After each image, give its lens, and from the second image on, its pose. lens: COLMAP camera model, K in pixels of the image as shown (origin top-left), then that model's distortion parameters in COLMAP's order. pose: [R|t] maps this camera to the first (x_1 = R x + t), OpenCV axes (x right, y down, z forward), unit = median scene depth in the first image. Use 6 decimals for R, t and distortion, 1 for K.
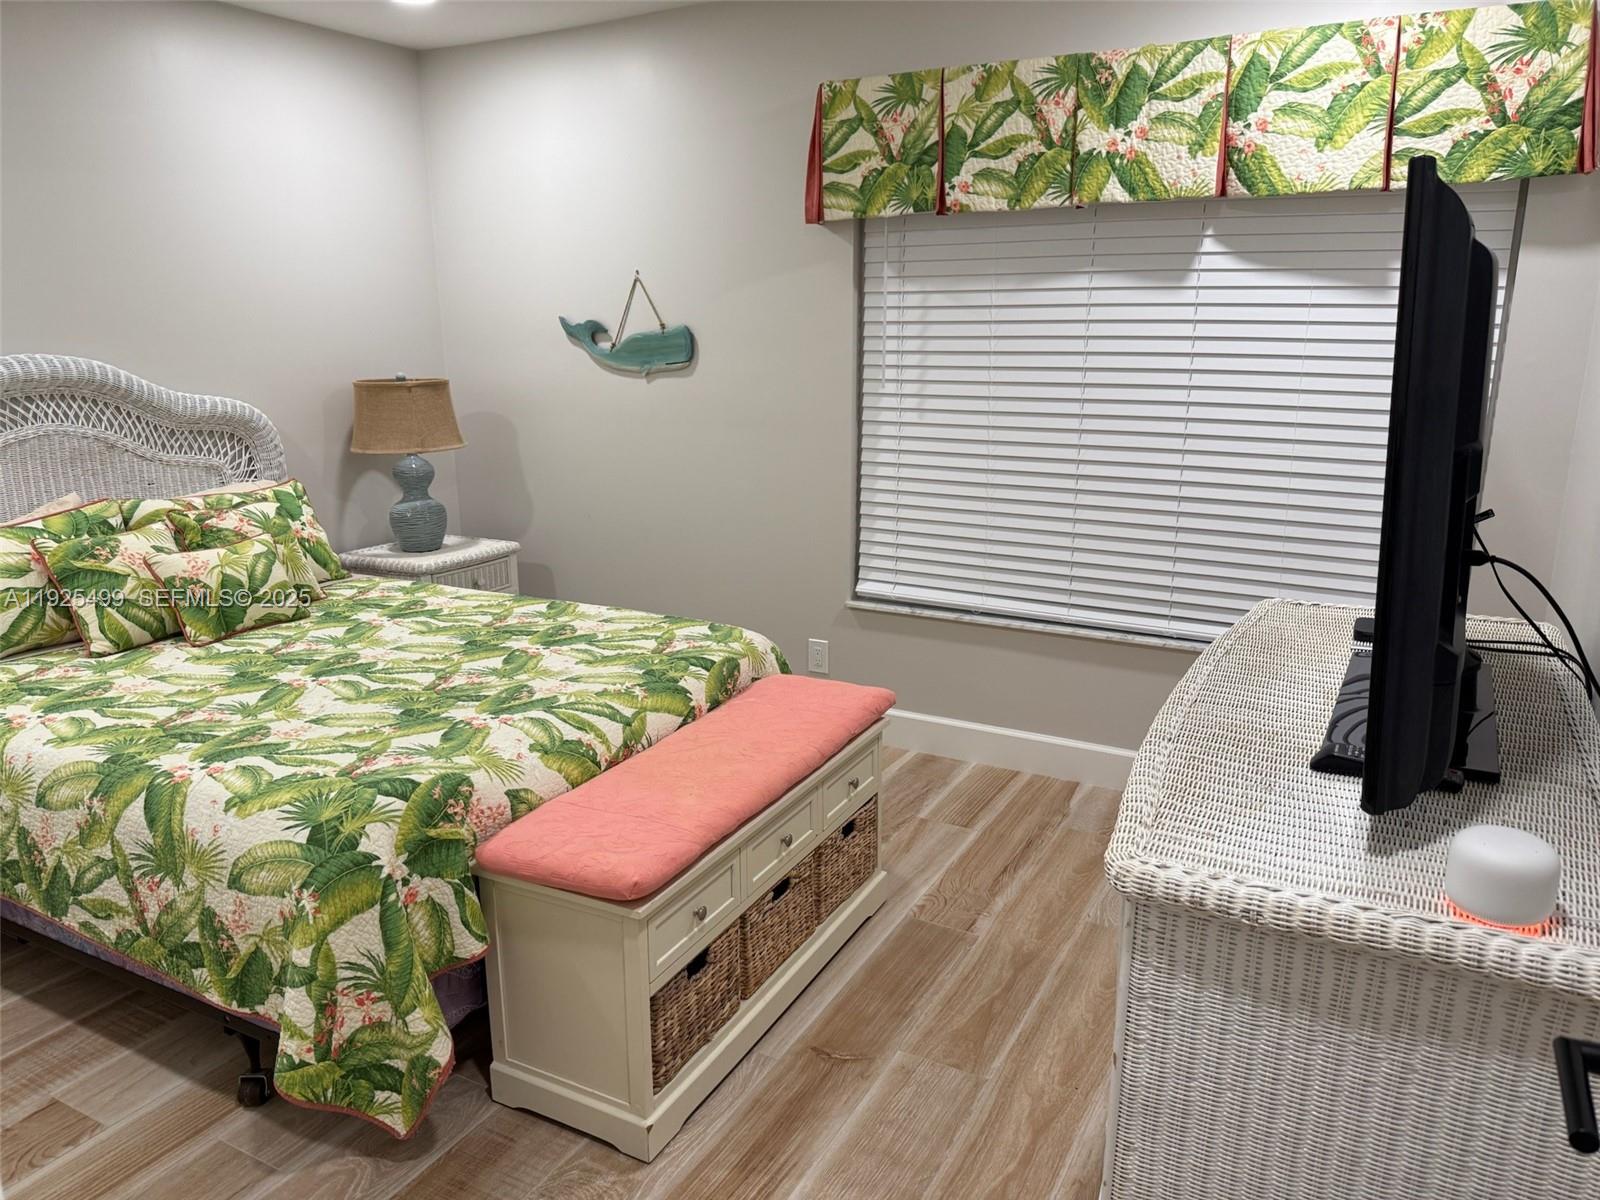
lens RADIAL K [[1125.1, 0, 803.1], [0, 1125.1, 611.0], [0, 0, 1]] dist [0.128733, -0.185104]
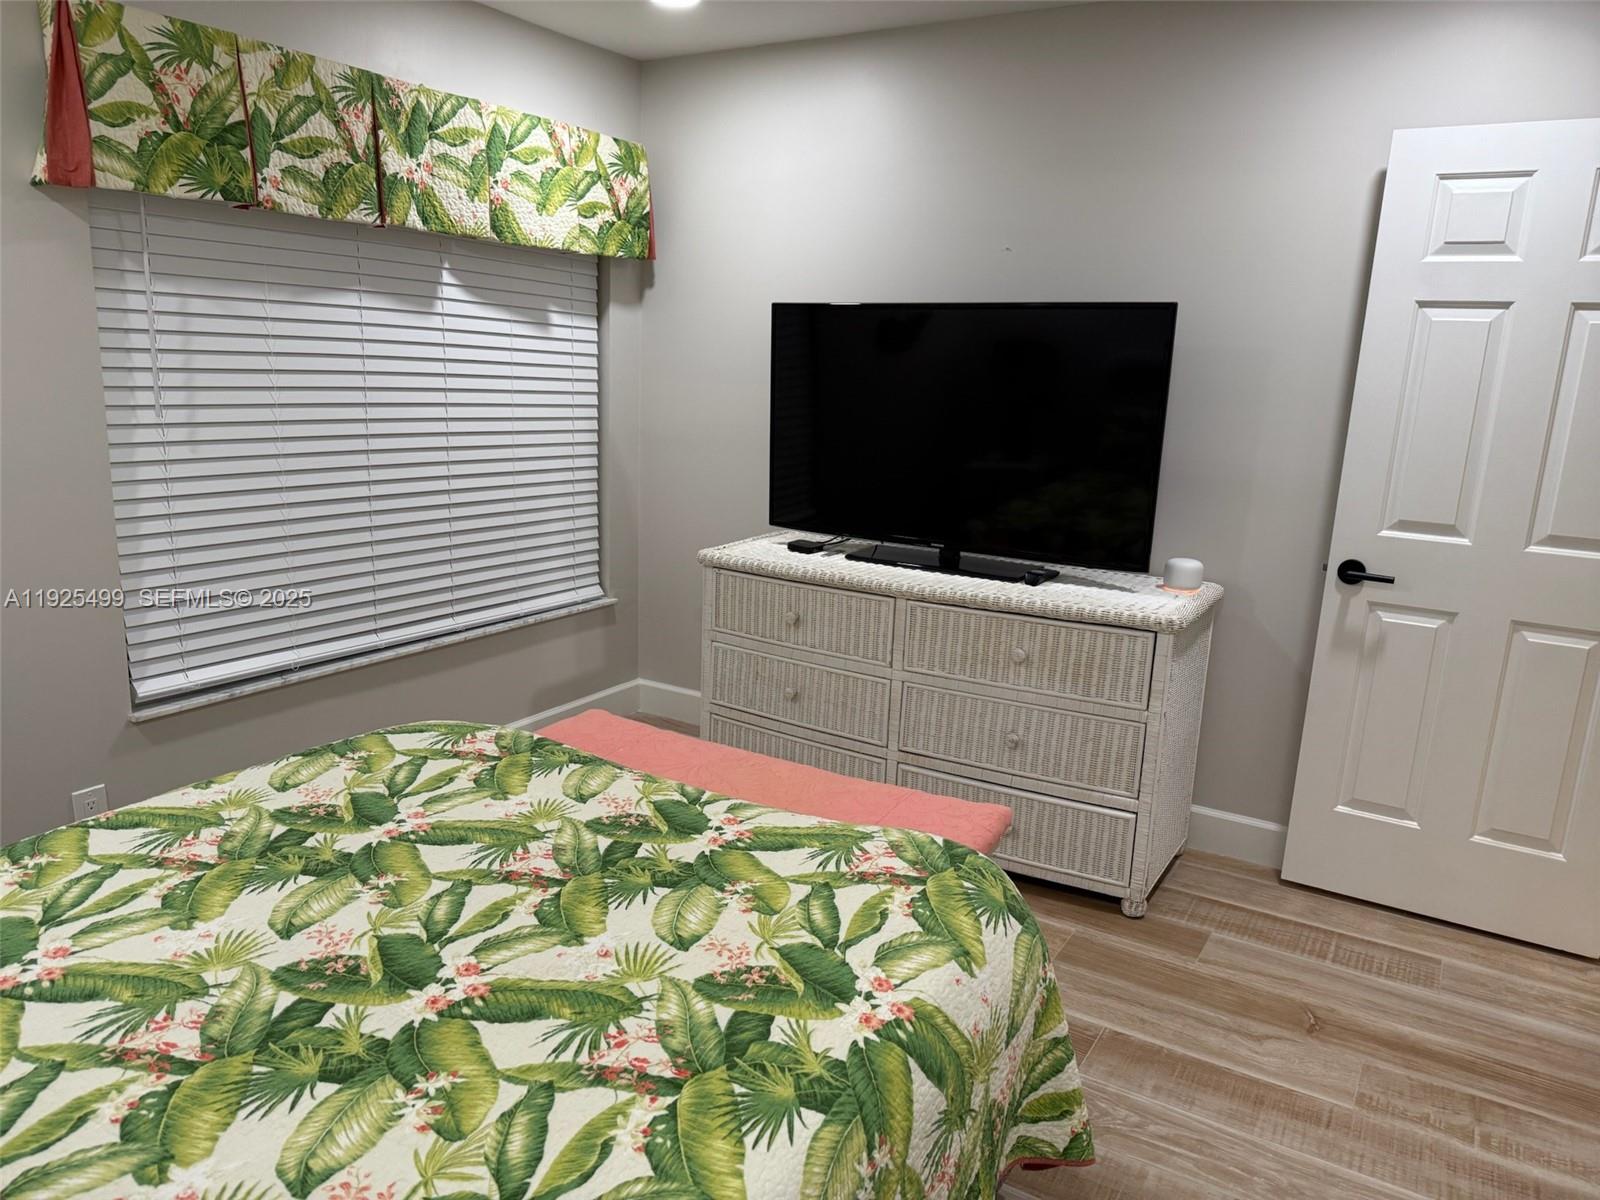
lens RADIAL K [[1098.3, 0, 744.5], [0, 1098.3, 620.5], [0, 0, 1]] dist [-0.004112, -0.002474]
pose [[0.087693, -0.229687, 0.969306, -0.732667], [0.219698, 0.953554, 0.206078, -0.157051], [-0.971619, 0.194883, 0.134082, 0.641283]]
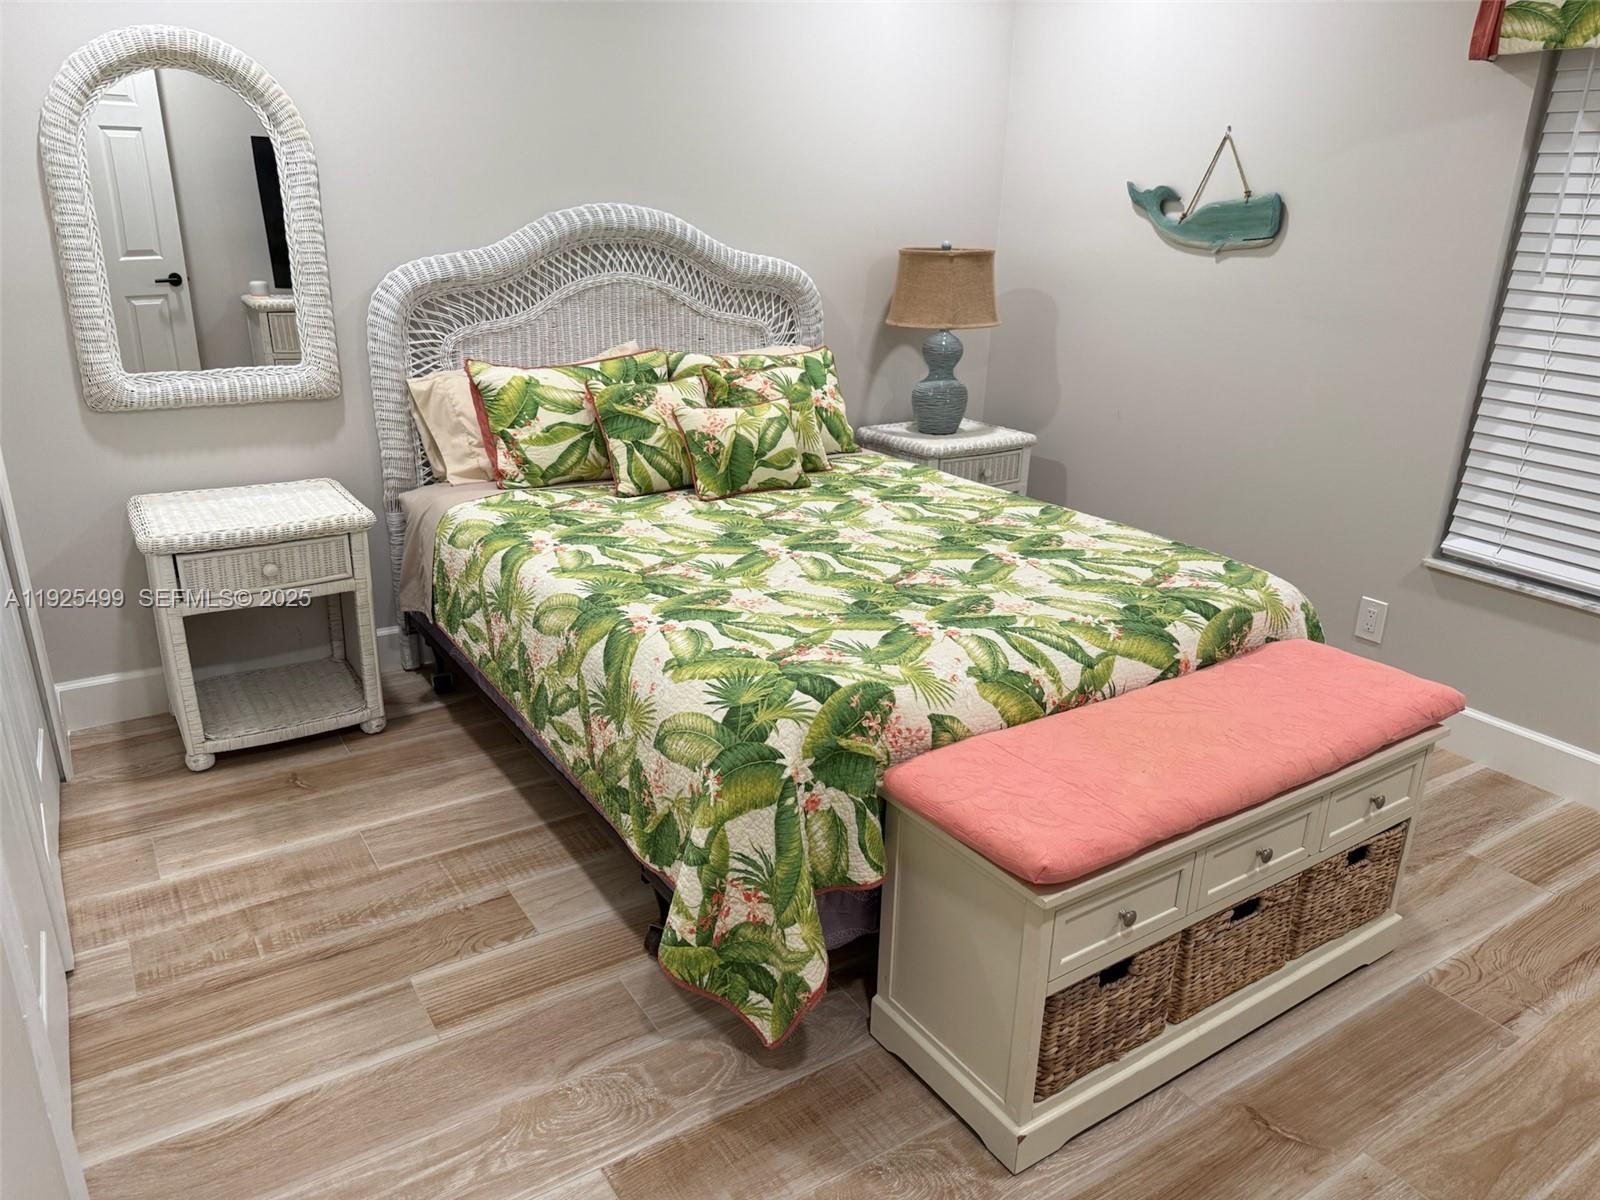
lens RADIAL K [[1125.1, 0, 803.1], [0, 1125.1, 611.0], [0, 0, 1]] dist [0.128733, -0.185104]
pose [[0.881867, 0.187691, -0.432530, 0.013942], [-0.147333, 0.981112, 0.125349, -0.013595], [0.447887, -0.046815, 0.892864, 0.136738]]
